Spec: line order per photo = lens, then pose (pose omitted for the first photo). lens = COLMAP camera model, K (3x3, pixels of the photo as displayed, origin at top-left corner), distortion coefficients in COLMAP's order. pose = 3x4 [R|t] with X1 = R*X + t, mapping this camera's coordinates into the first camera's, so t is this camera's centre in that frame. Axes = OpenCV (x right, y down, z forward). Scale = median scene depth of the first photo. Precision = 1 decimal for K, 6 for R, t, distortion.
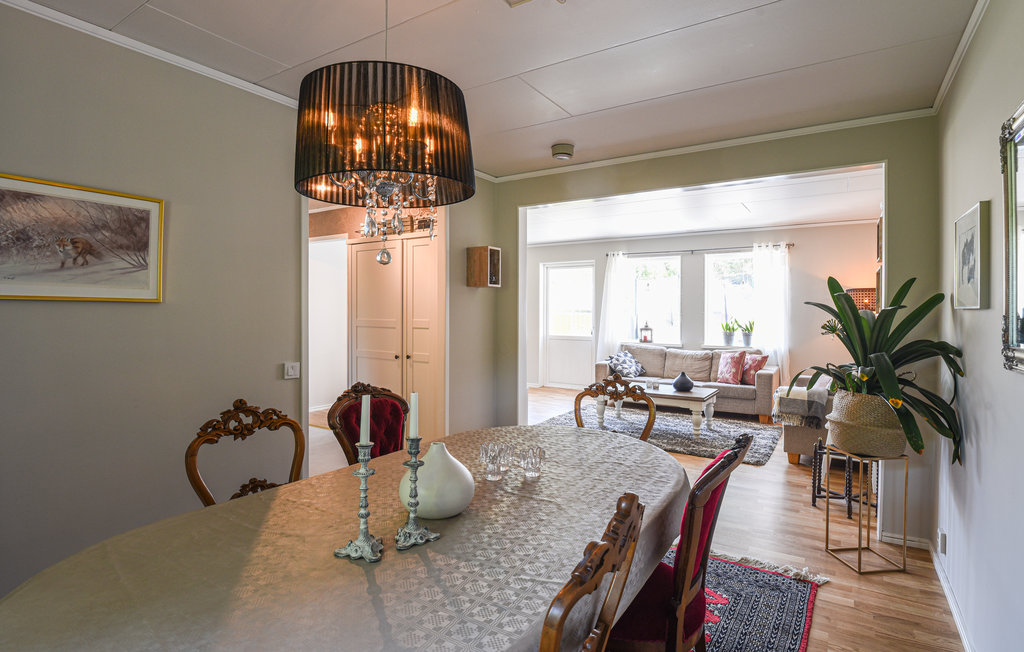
lens RADIAL K [[501.8, 0, 510.6], [0, 501.8, 318.6], [0, 0, 1]] dist [-0.033368, -0.000027]
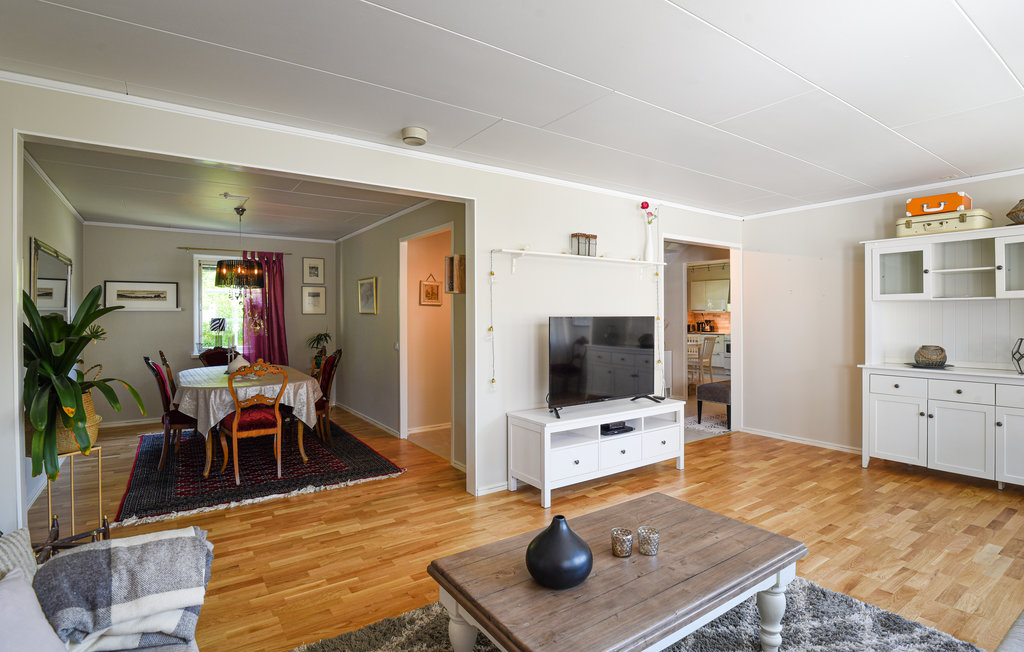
lens RADIAL K [[501.8, 0, 510.6], [0, 501.8, 318.6], [0, 0, 1]] dist [-0.033368, -0.000027]
pose [[-0.376923, -0.001152, -0.926244, 1.403652], [-0.013497, 0.999900, 0.004249, -0.026083], [0.926146, 0.014103, -0.376901, 2.415054]]
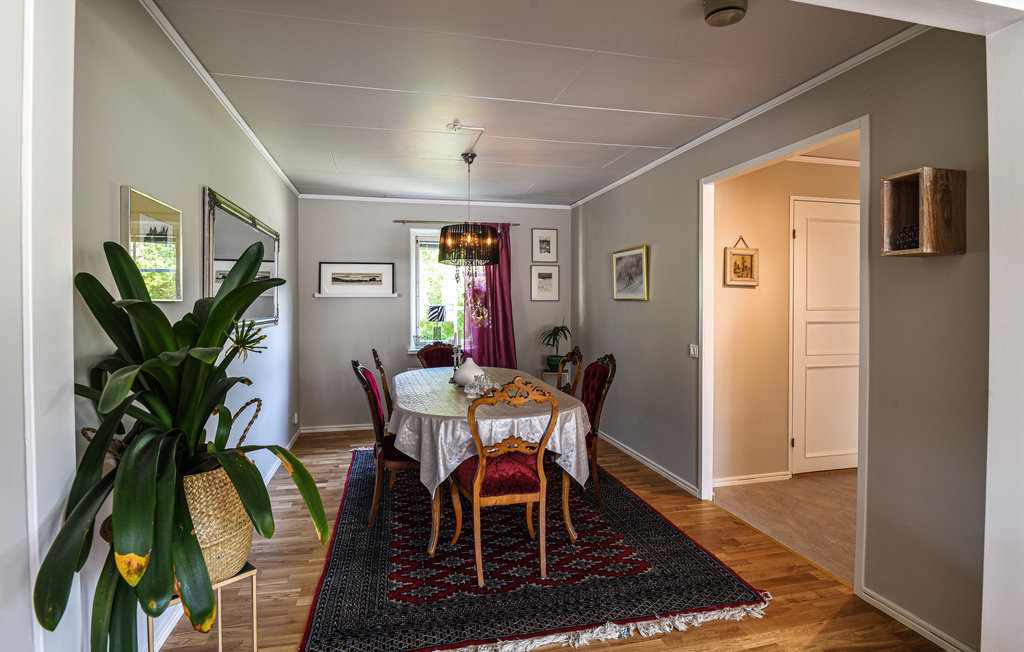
lens RADIAL K [[500.6, 0, 500.6], [0, 500.6, 311.3], [0, 0, 1]] dist [-0.017986, 0.000070]
pose [[-0.694875, 0.005010, -0.719113, 0.915943], [-0.013645, 0.999704, 0.020149, -0.019566], [0.719001, 0.023813, -0.694601, 1.686525]]
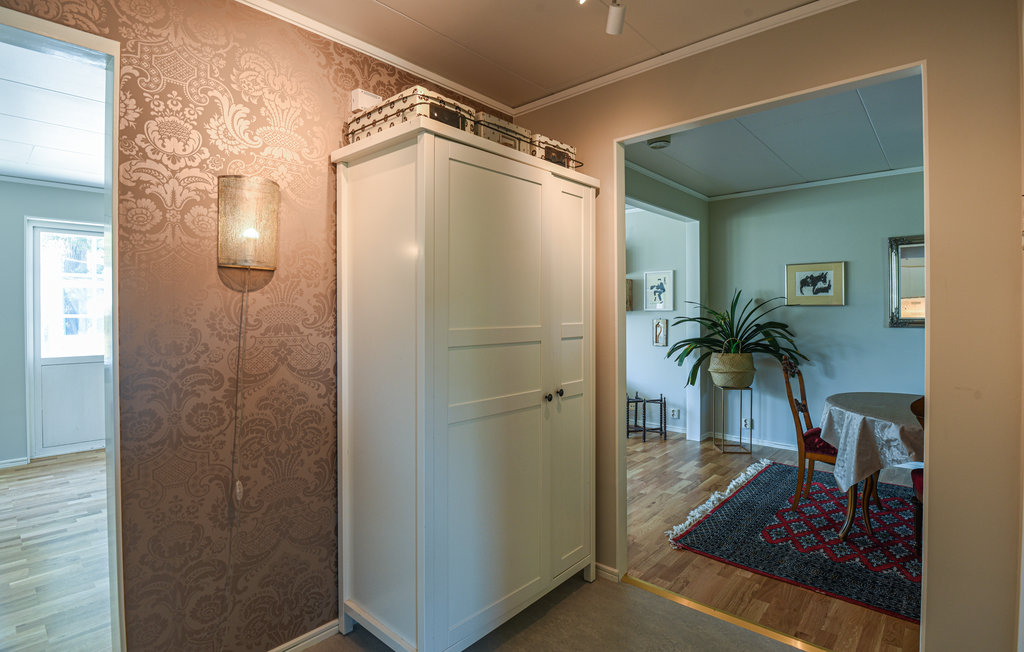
lens RADIAL K [[500.6, 0, 500.6], [0, 500.6, 311.3], [0, 0, 1]] dist [-0.017986, 0.000070]
pose [[0.163944, -0.011793, 0.986399, -1.264344], [0.023118, 0.999700, 0.008109, -0.032437], [-0.986199, 0.021475, 0.164167, 1.613868]]
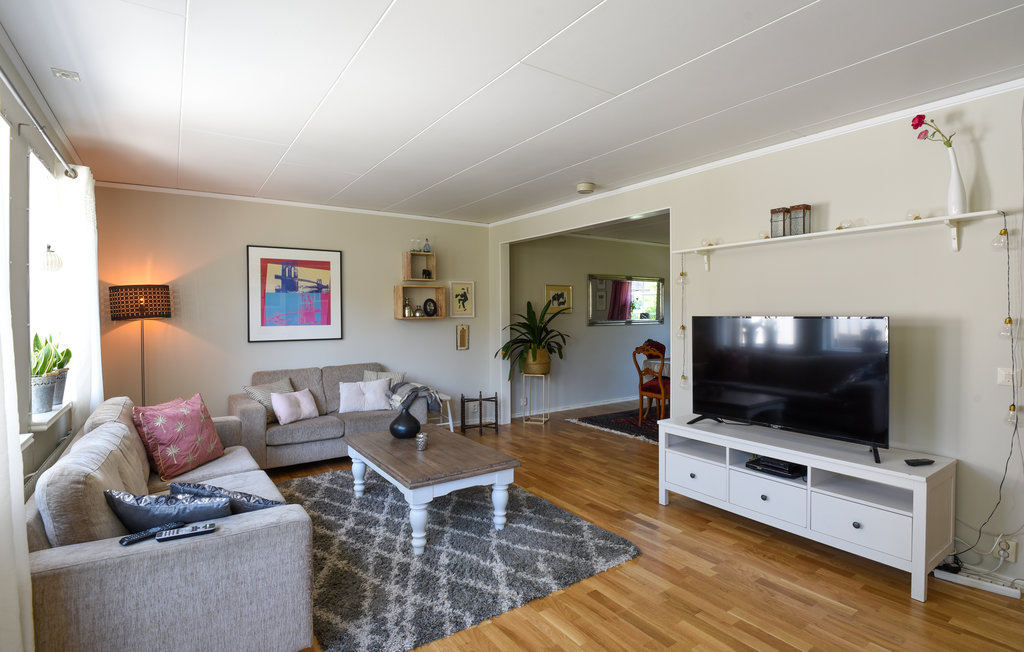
lens RADIAL K [[501.8, 0, 510.6], [0, 501.8, 318.6], [0, 0, 1]] dist [-0.033368, -0.000027]
pose [[-0.922341, -0.005900, 0.386332, -0.096202], [0.005174, 0.999605, 0.027618, -0.061901], [-0.386343, 0.027472, -0.921946, 3.459667]]
